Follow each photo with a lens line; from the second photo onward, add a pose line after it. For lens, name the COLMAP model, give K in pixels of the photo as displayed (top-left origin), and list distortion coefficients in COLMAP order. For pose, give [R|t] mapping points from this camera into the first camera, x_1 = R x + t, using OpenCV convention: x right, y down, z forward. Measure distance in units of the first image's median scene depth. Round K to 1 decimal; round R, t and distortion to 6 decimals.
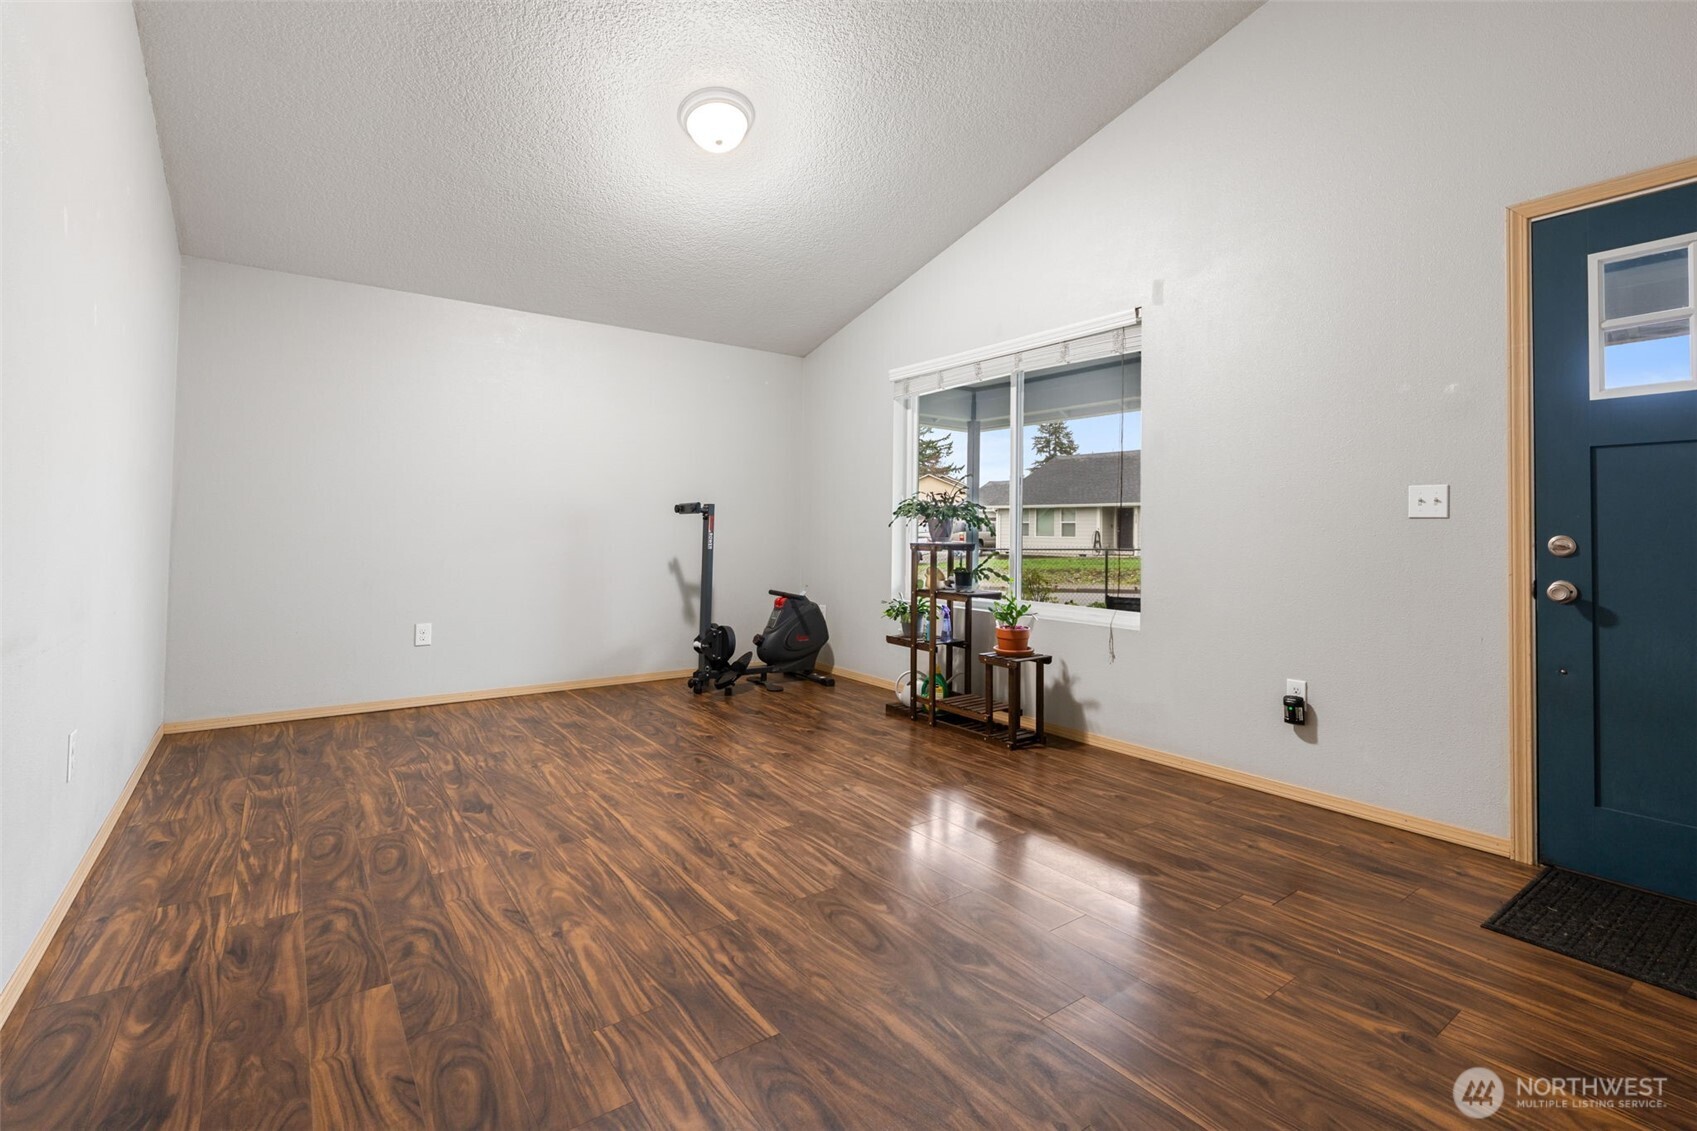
lens RADIAL K [[770.9, 0, 848.3], [0, 770.9, 504.9], [0, 0, 1]] dist [-0.005419, 0.000194]
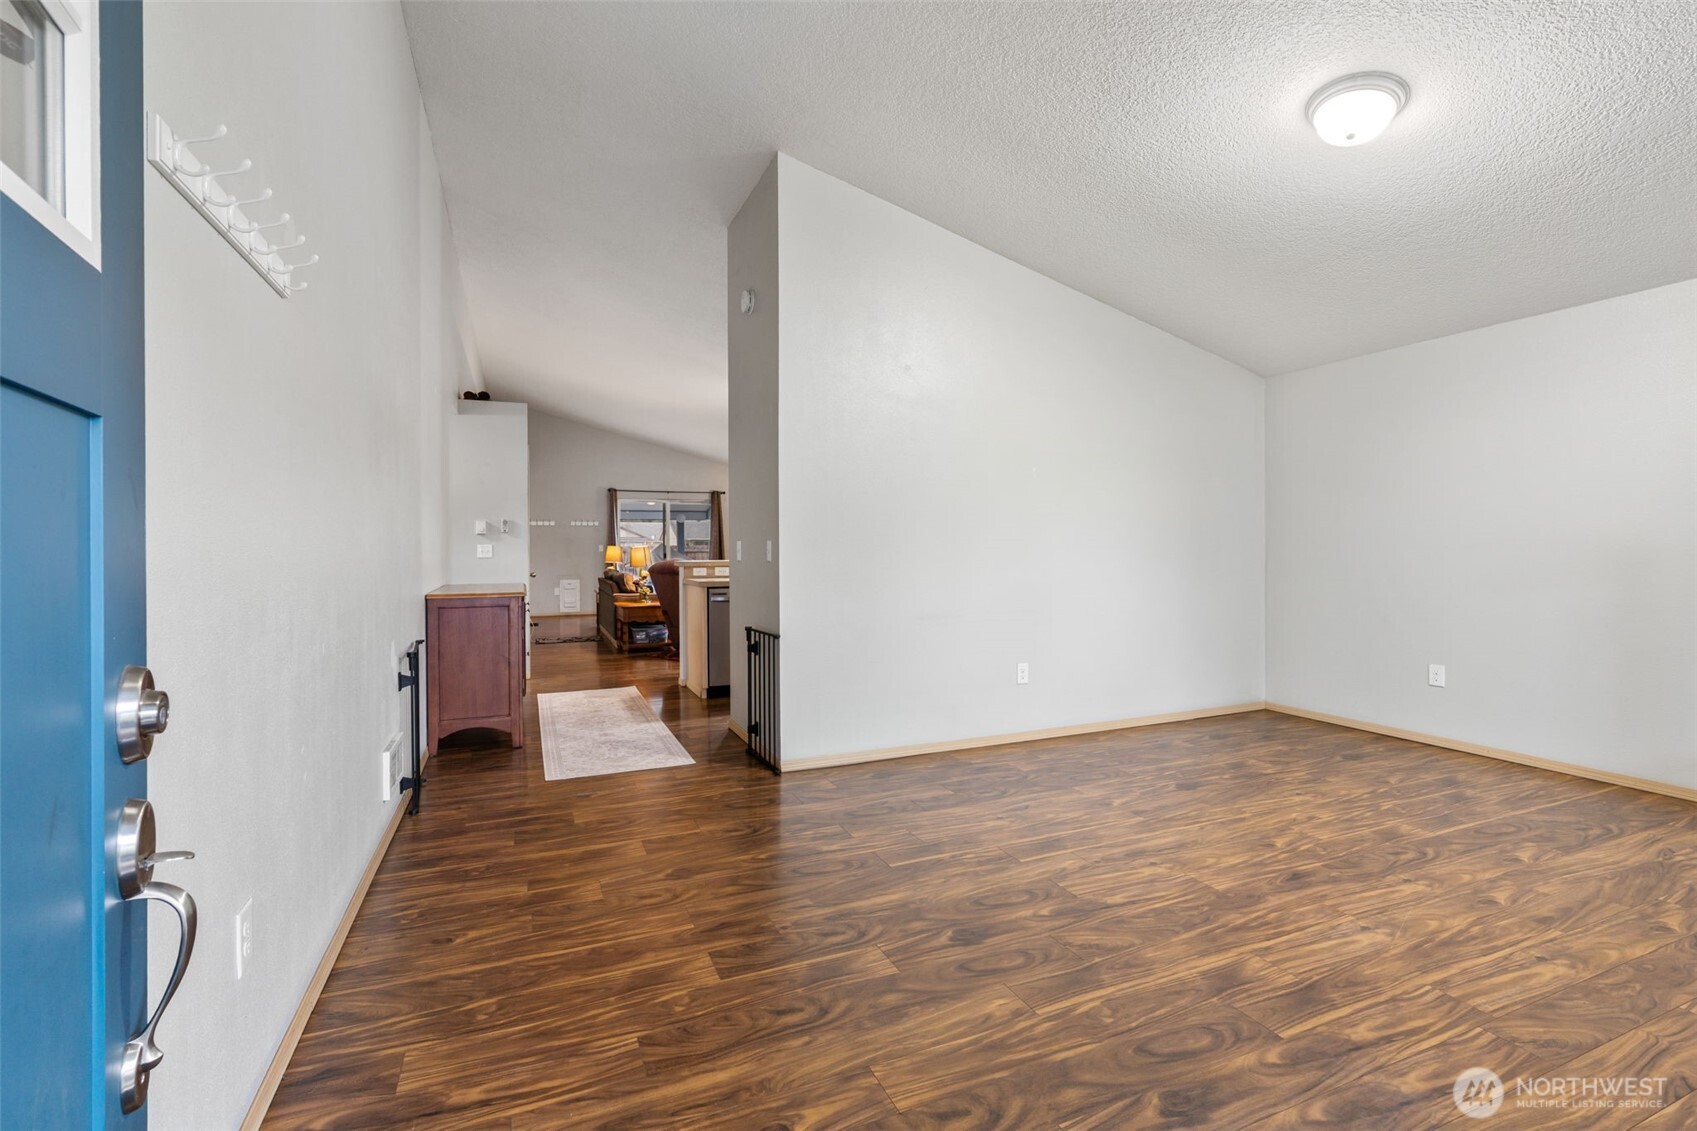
lens RADIAL K [[759.0, 0, 848.0], [0, 759.0, 546.1], [0, 0, 1]] dist [-0.002347, 0.000069]
pose [[-0.226115, -0.010169, -0.974048, 1.190356], [0.036768, 0.999144, -0.018966, -0.023504], [0.973406, -0.040102, -0.225548, 0.949708]]
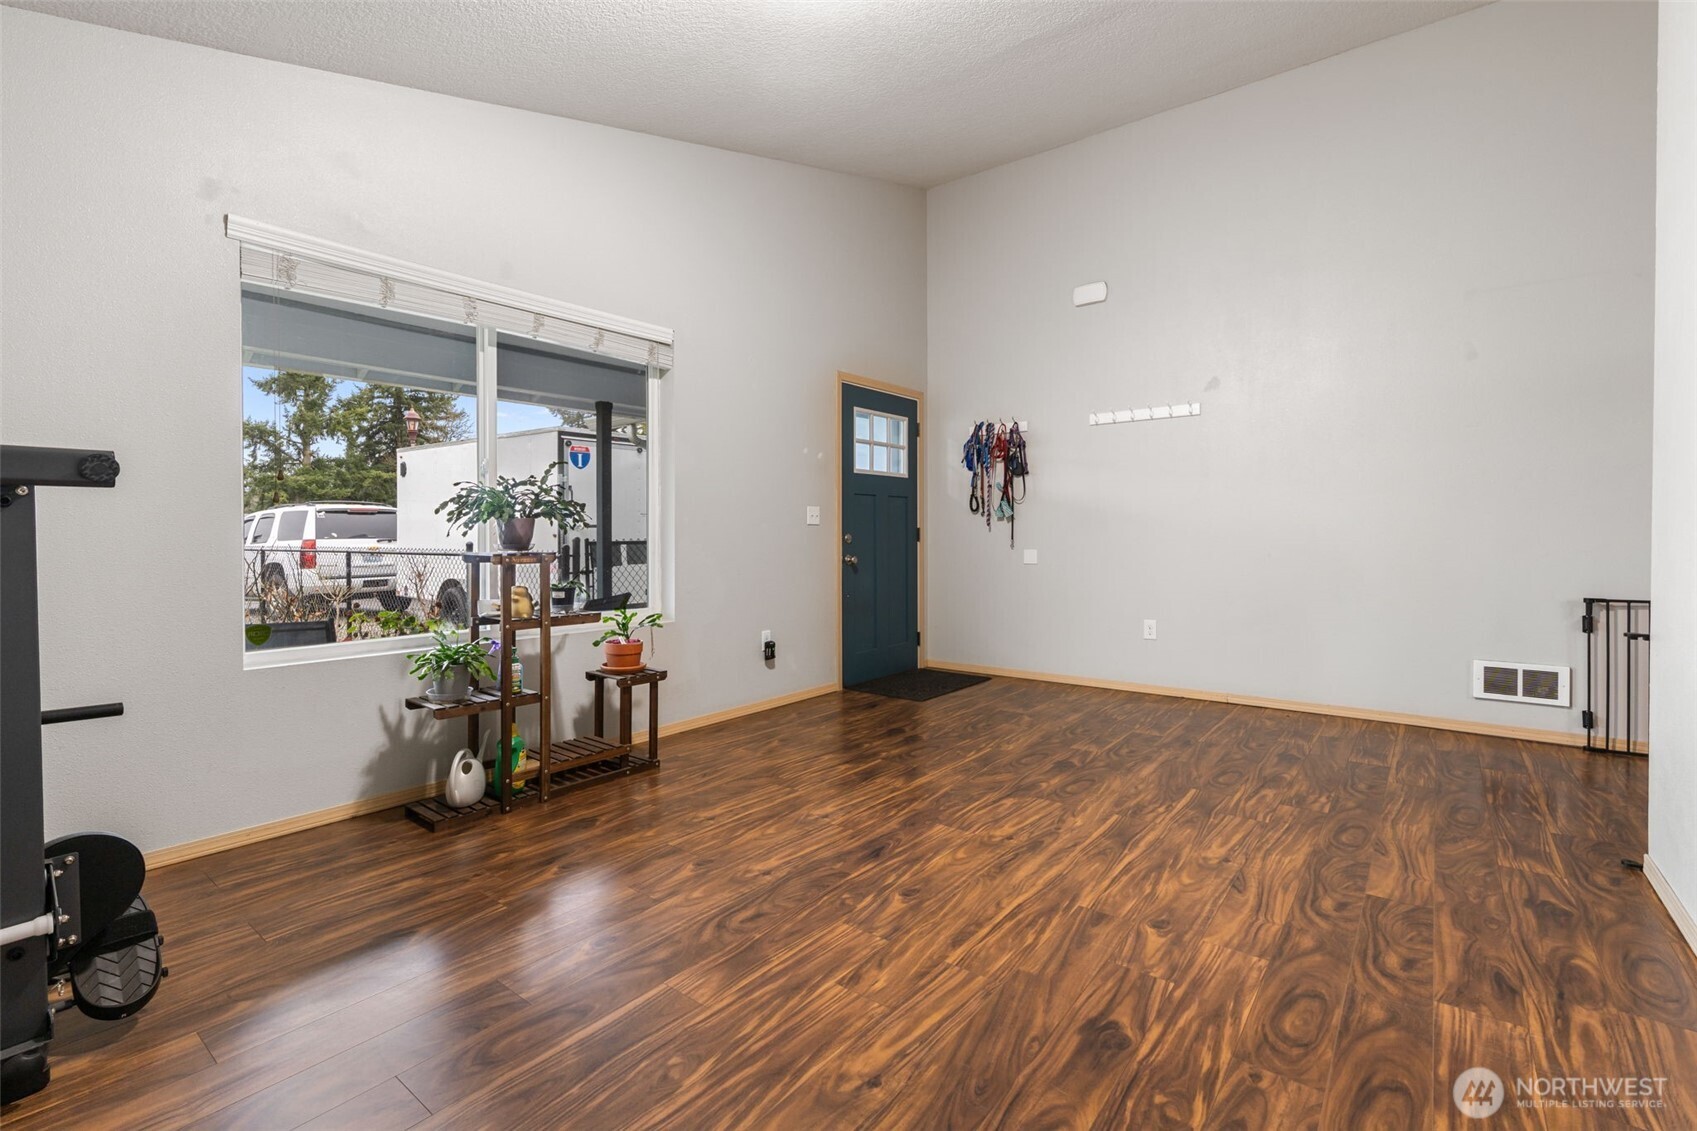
lens RADIAL K [[759.0, 0, 848.0], [0, 759.0, 546.1], [0, 0, 1]] dist [-0.002347, 0.000069]
pose [[-0.273581, -0.024334, 0.961541, -1.218786], [-0.031051, 0.999382, 0.016457, 0.041775], [-0.961348, -0.025355, -0.274167, 1.712743]]
